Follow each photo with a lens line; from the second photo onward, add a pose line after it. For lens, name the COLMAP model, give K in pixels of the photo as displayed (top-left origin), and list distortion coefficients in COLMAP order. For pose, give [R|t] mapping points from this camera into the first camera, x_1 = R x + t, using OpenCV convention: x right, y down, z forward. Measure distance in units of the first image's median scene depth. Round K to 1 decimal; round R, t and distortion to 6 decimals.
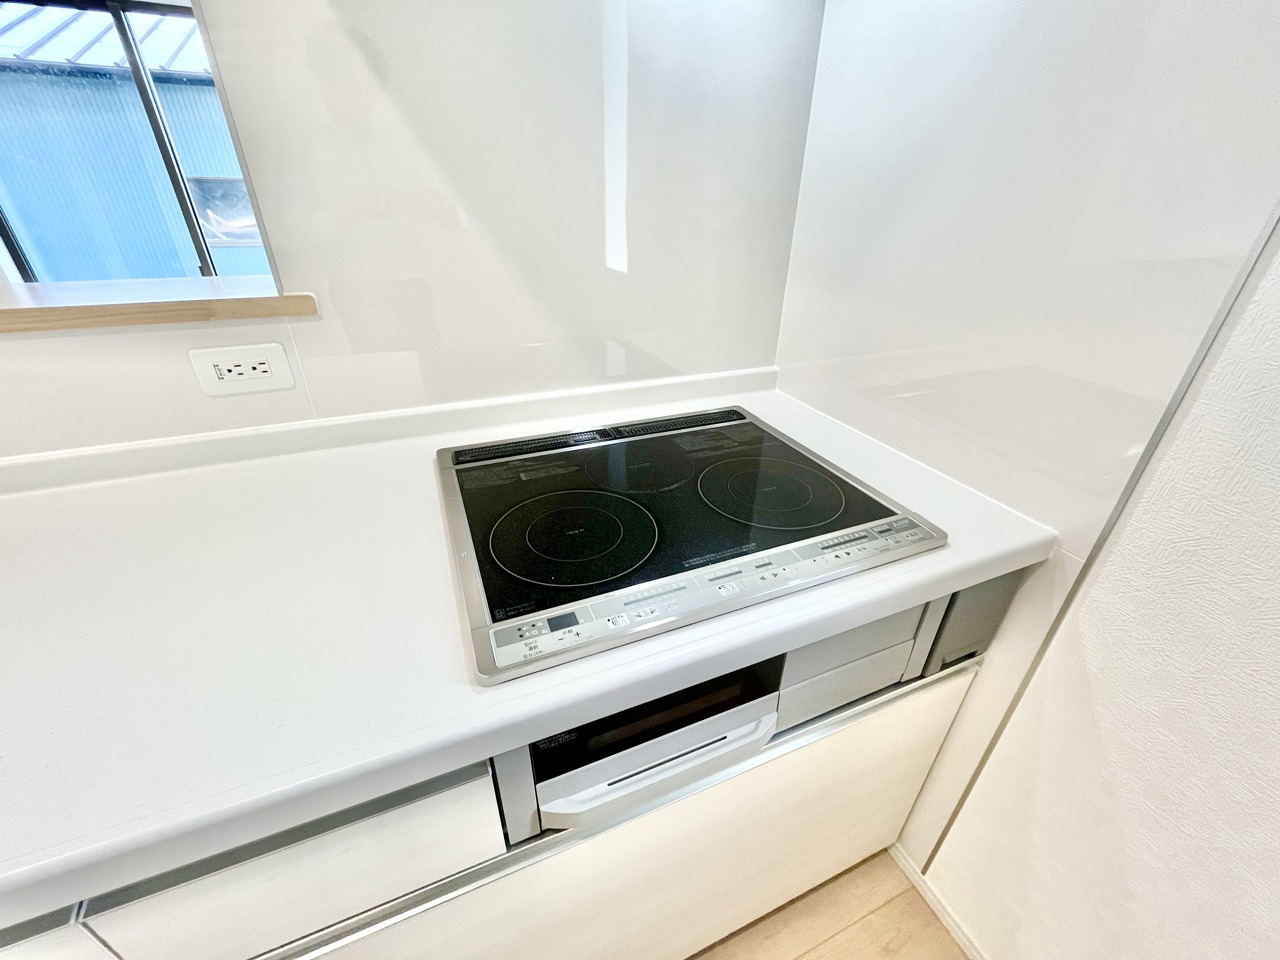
lens RADIAL K [[514.7, 0, 640.0], [0, 514.7, 480.0], [0, 0, 1]] dist [-0.006647, -0.000047]
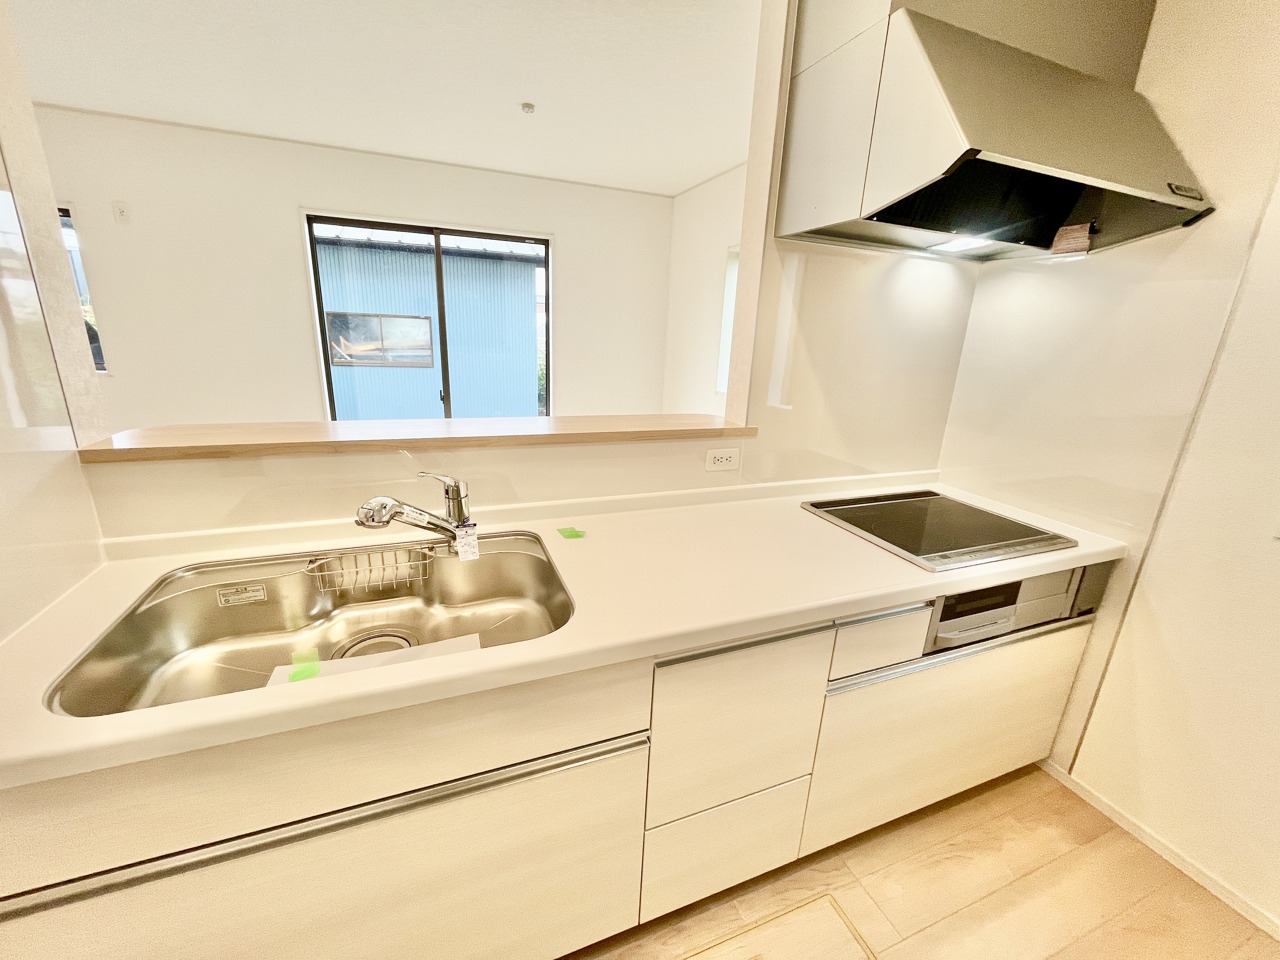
lens RADIAL K [[514.7, 0, 640.0], [0, 514.7, 480.0], [0, 0, 1]] dist [-0.006647, -0.000047]
pose [[0.999342, 0.033125, -0.014799, -1.034696], [-0.035505, 0.976798, -0.211198, 0.311223], [0.007459, 0.211584, 0.977331, -1.007783]]
